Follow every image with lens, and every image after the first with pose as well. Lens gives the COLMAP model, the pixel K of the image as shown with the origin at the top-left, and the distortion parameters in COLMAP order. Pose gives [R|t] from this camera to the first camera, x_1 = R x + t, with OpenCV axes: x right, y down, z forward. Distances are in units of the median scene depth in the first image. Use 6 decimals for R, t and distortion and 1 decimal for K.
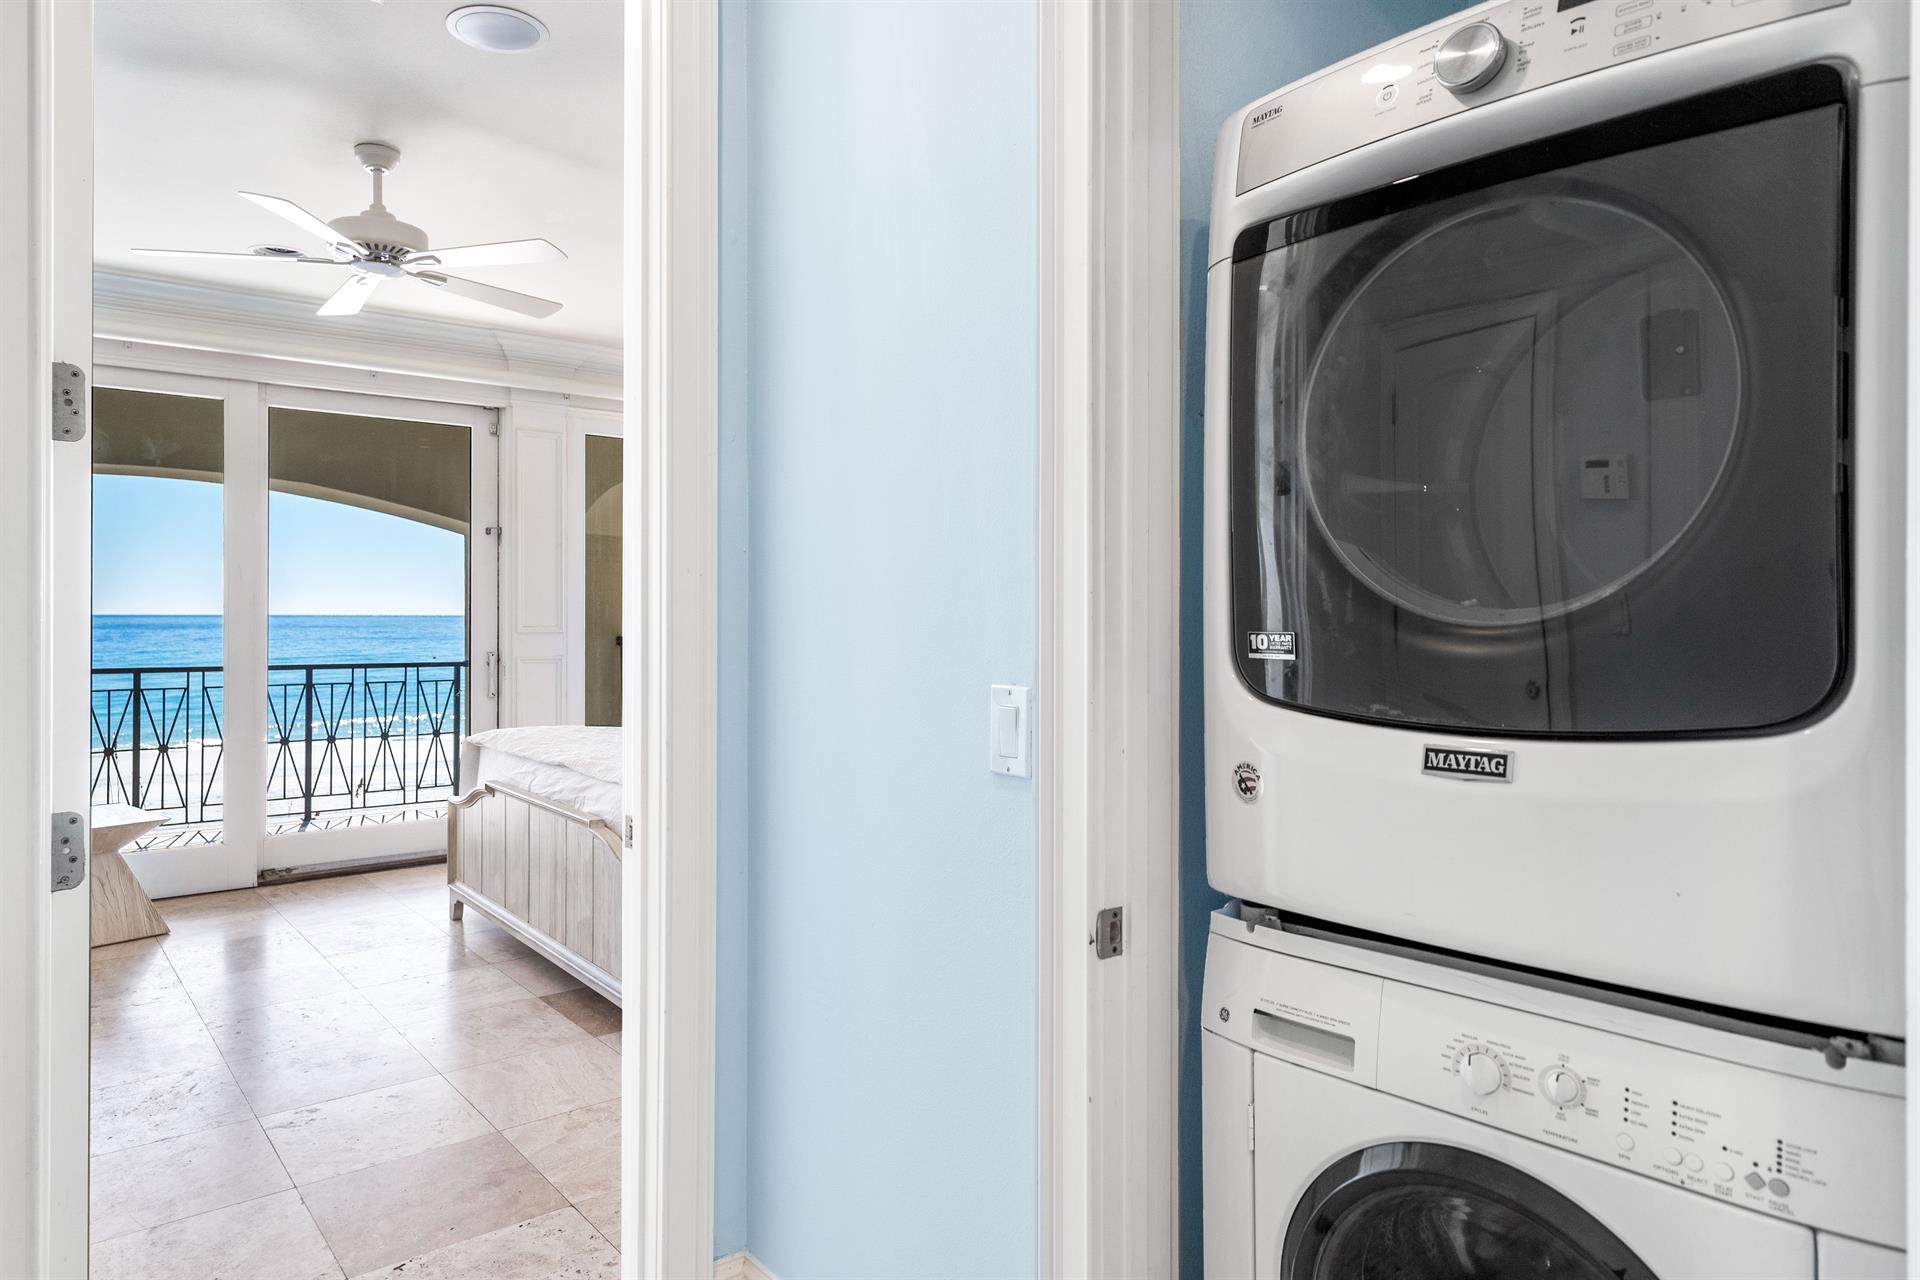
lens RADIAL K [[1288.7, 0, 954.2], [0, 1288.7, 633.7], [0, 0, 1]] dist [0.003470, -0.000710]
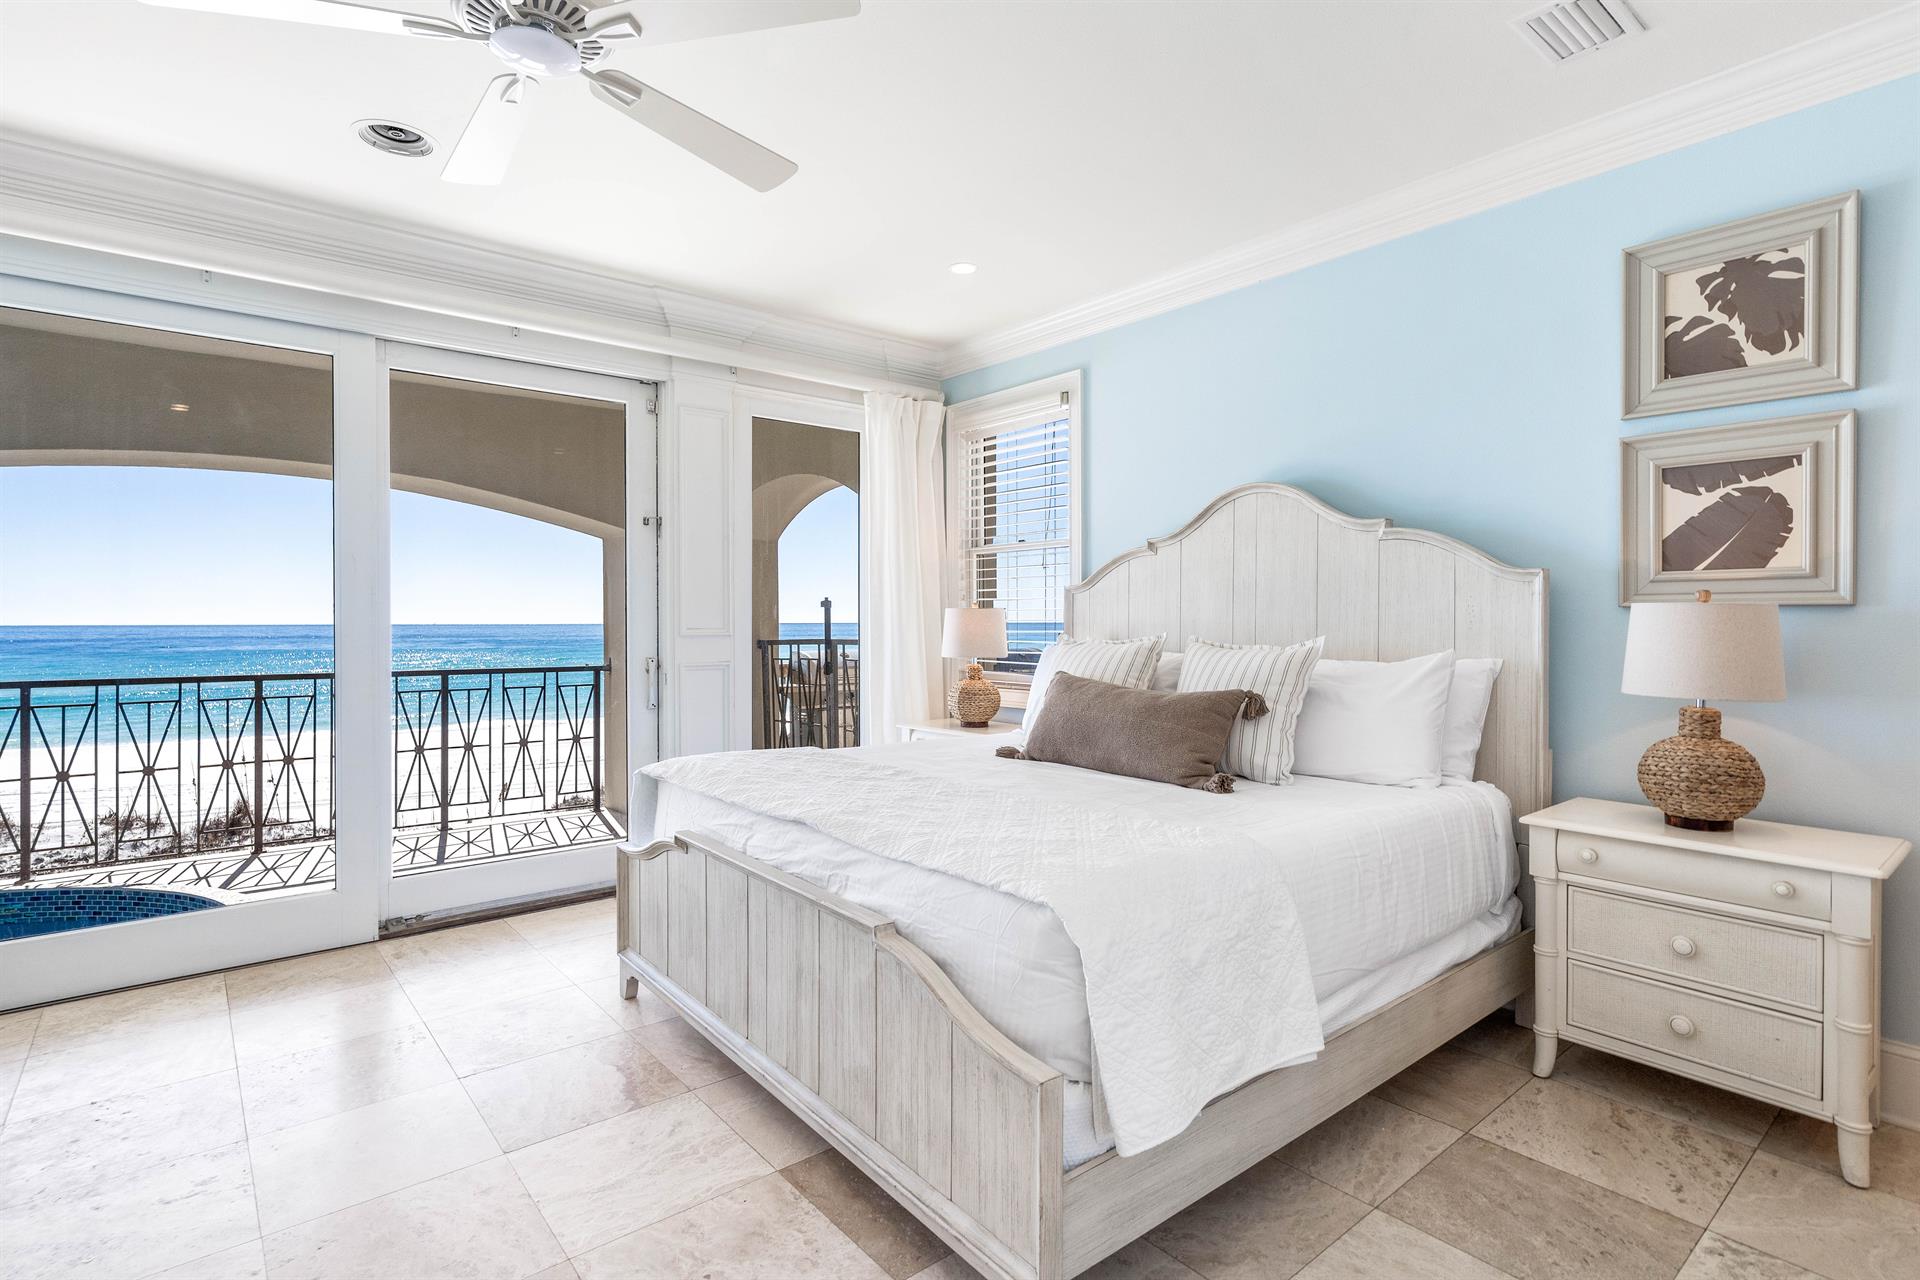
lens RADIAL K [[938.8, 0, 964.1], [0, 938.8, 643.9], [0, 0, 1]] dist [-0.002724, 0.000241]
pose [[0.999385, -0.003216, 0.034907, -0.170907], [0.002993, 0.999975, 0.006422, 0.001122], [-0.034927, -0.006314, 0.999370, 0.357984]]
